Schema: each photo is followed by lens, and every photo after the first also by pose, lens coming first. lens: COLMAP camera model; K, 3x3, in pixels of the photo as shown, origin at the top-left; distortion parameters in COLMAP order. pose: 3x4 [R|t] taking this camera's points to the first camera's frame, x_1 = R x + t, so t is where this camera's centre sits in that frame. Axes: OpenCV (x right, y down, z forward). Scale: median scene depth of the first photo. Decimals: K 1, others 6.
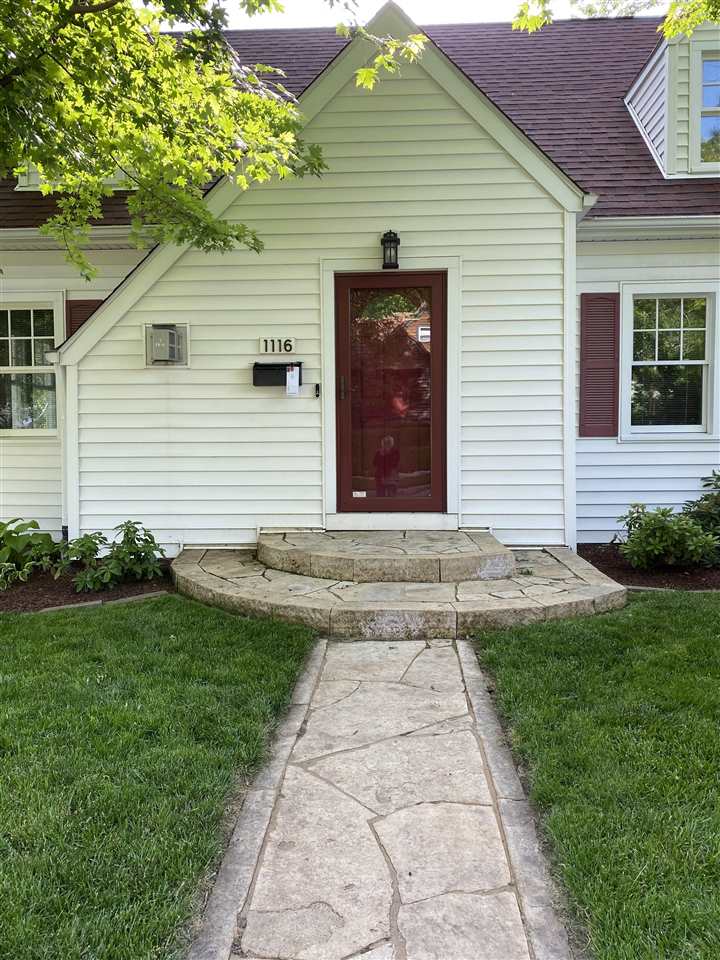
lens RADIAL K [[732.7, 0, 361.1], [0, 732.7, 478.3], [0, 0, 1]] dist [0.066074, 0.002684]
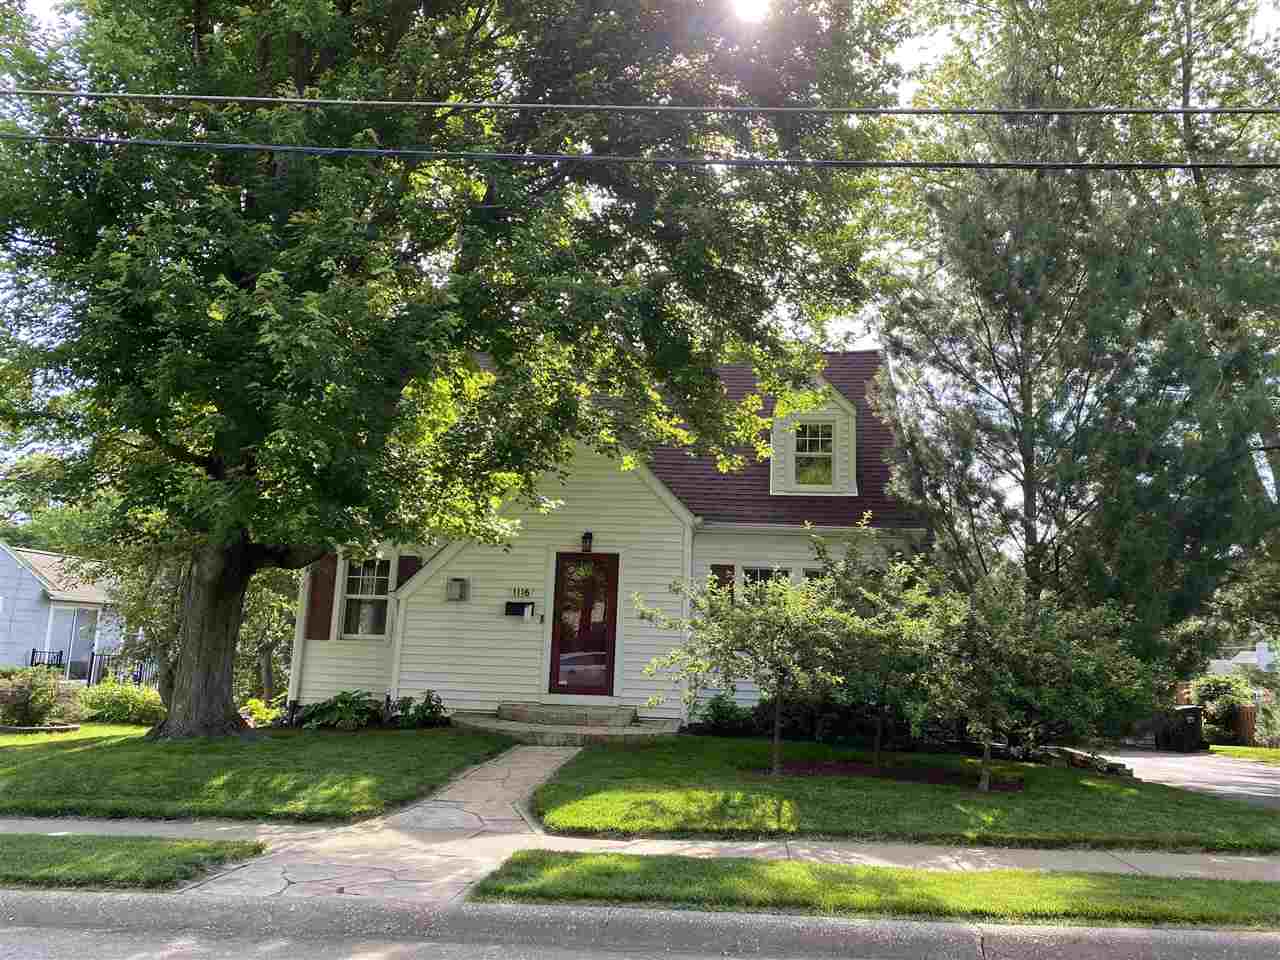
lens RADIAL K [[976.9, 0, 638.4], [0, 976.9, 478.9], [0, 0, 1]] dist [0.066074, 0.002684]
pose [[0.997341, 0.031334, -0.065792, 0.309077], [-0.044587, 0.976507, -0.210825, 0.033424], [0.057640, 0.213198, 0.975307, -1.306332]]
